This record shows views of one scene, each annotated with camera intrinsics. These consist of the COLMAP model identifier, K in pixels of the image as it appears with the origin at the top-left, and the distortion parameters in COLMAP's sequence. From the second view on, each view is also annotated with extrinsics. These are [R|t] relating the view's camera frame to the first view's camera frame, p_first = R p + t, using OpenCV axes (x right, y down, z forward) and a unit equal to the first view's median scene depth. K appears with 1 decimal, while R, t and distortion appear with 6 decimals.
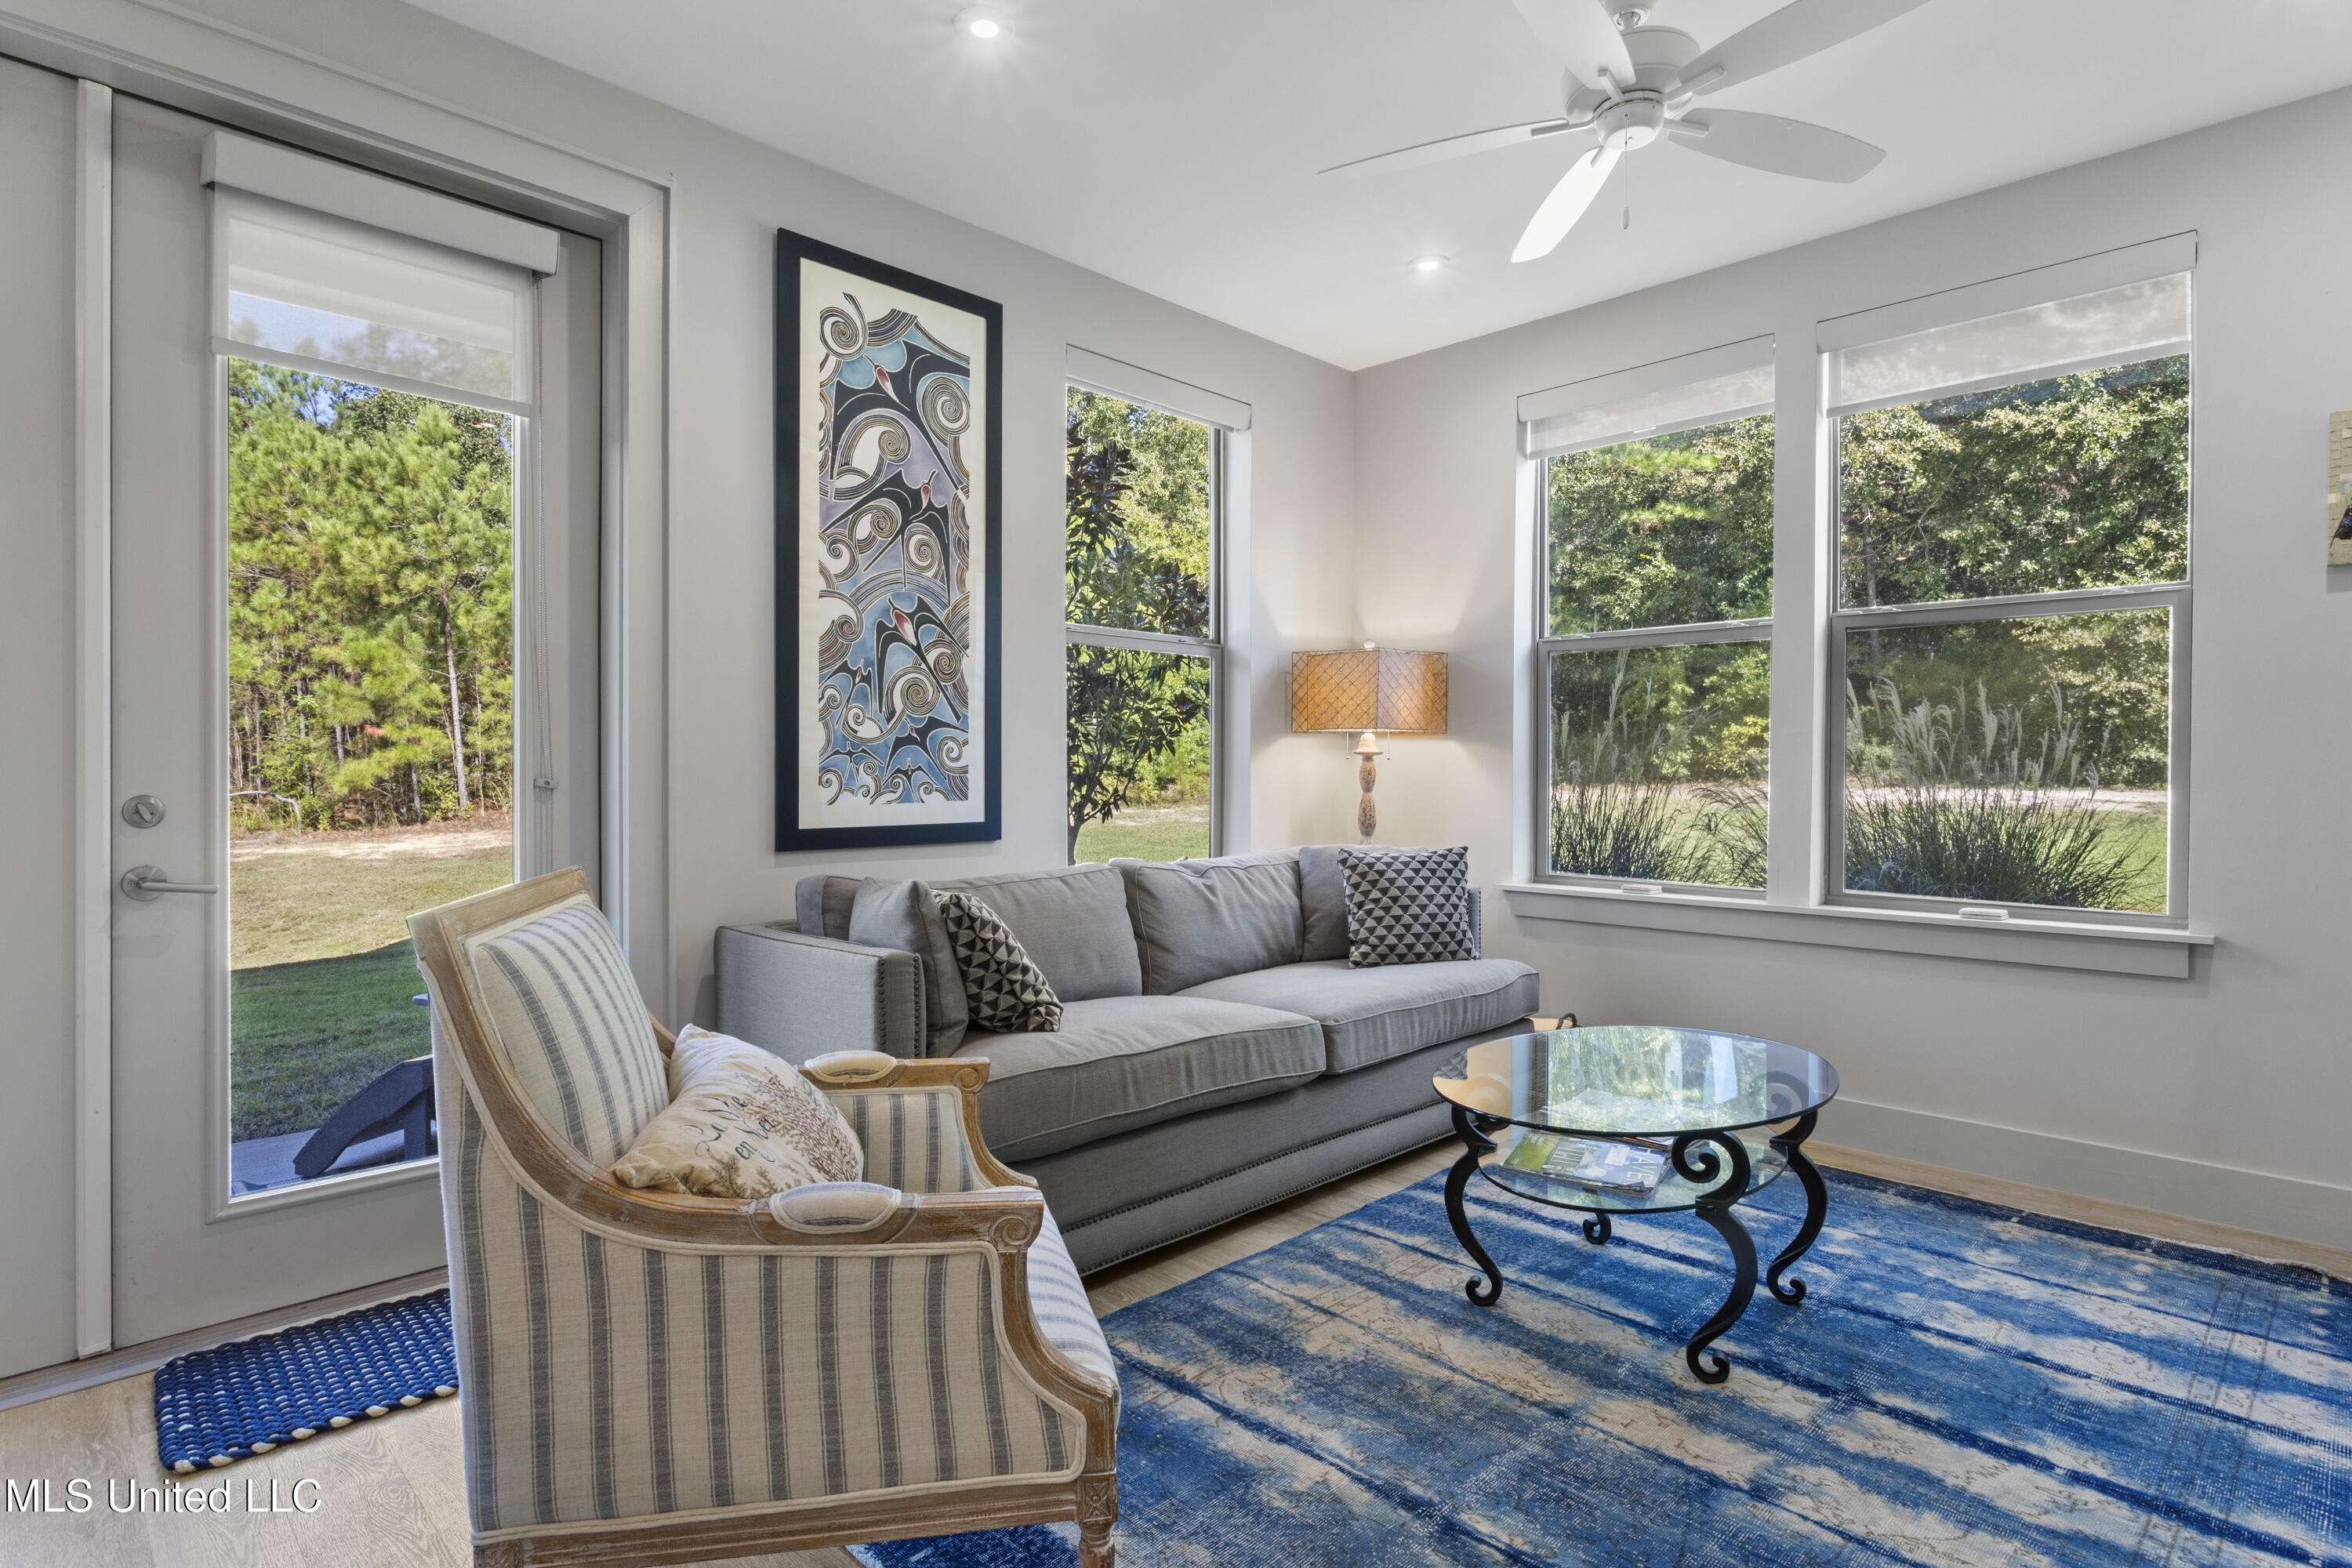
lens RADIAL K [[1164.8, 0, 1179.2], [0, 1164.8, 782.6], [0, 0, 1]] dist [-0.016280, 0.001359]
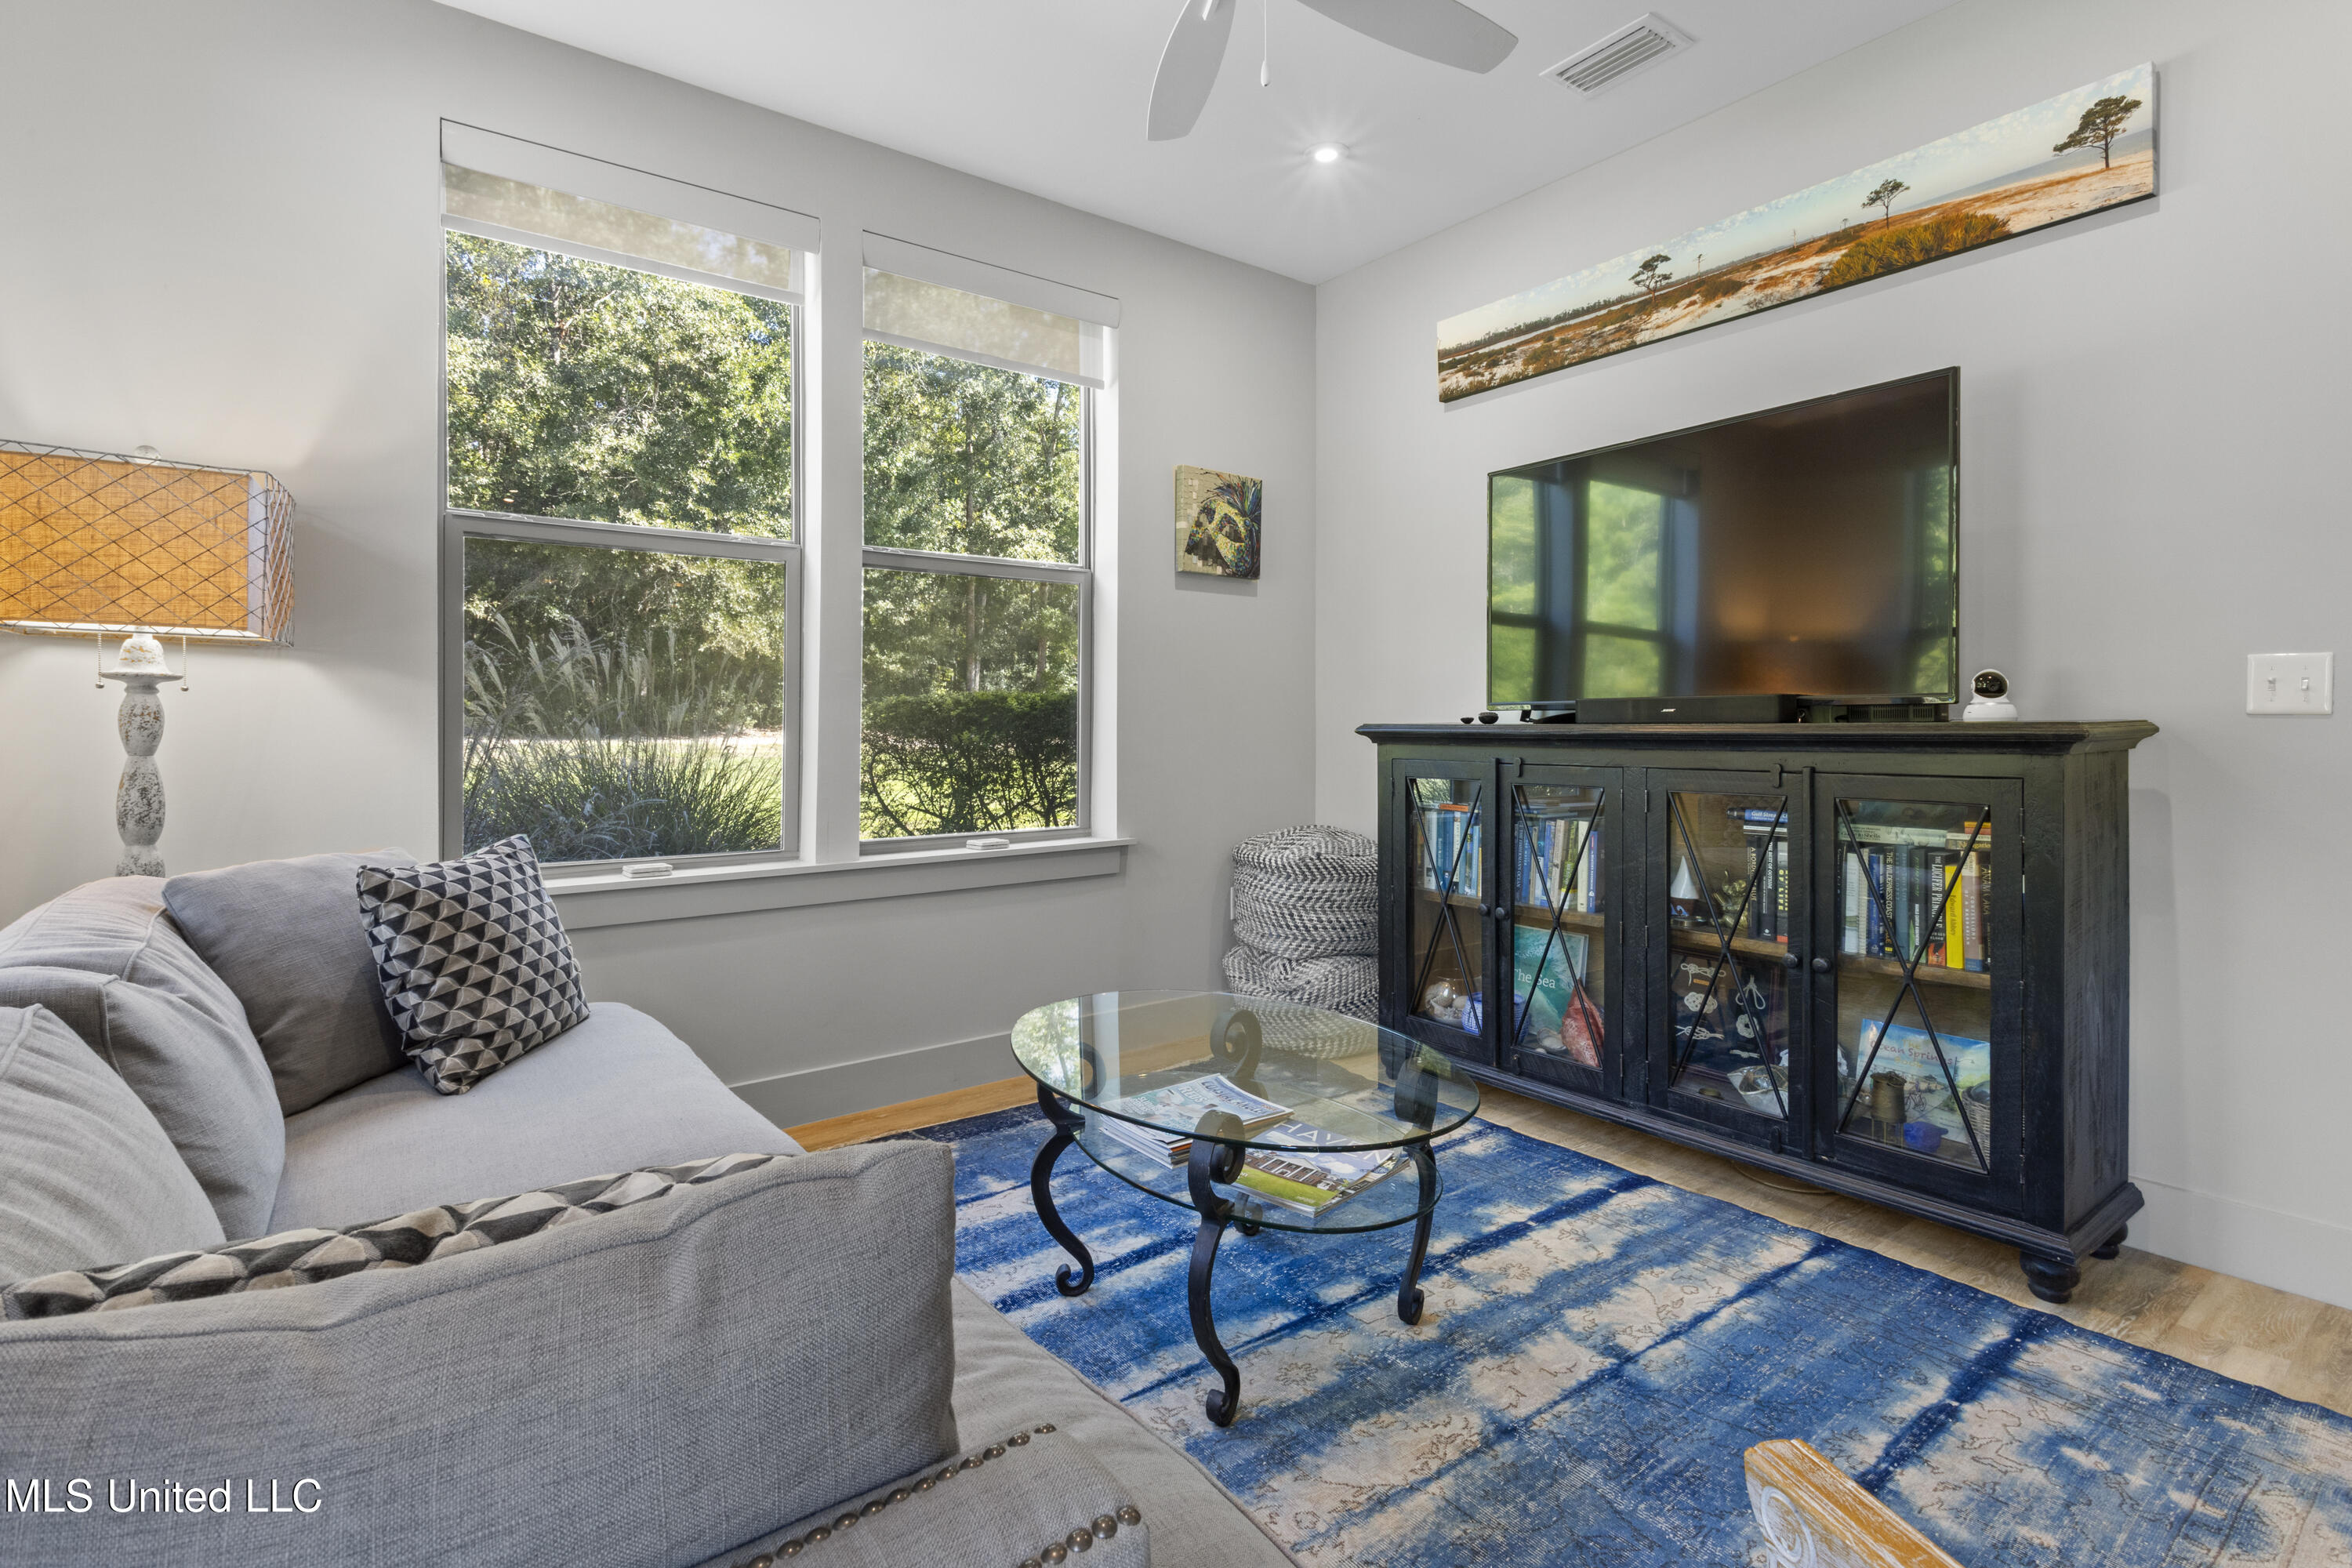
lens RADIAL K [[1118.8, 0, 1179.8], [0, 1118.8, 727.3], [0, 0, 1]] dist [0.011797, -0.000366]
pose [[0.141885, -0.004674, 0.989872, -0.295470], [0.018427, 0.999828, 0.002079, 0.003423], [-0.989712, 0.017945, 0.141947, 0.603865]]
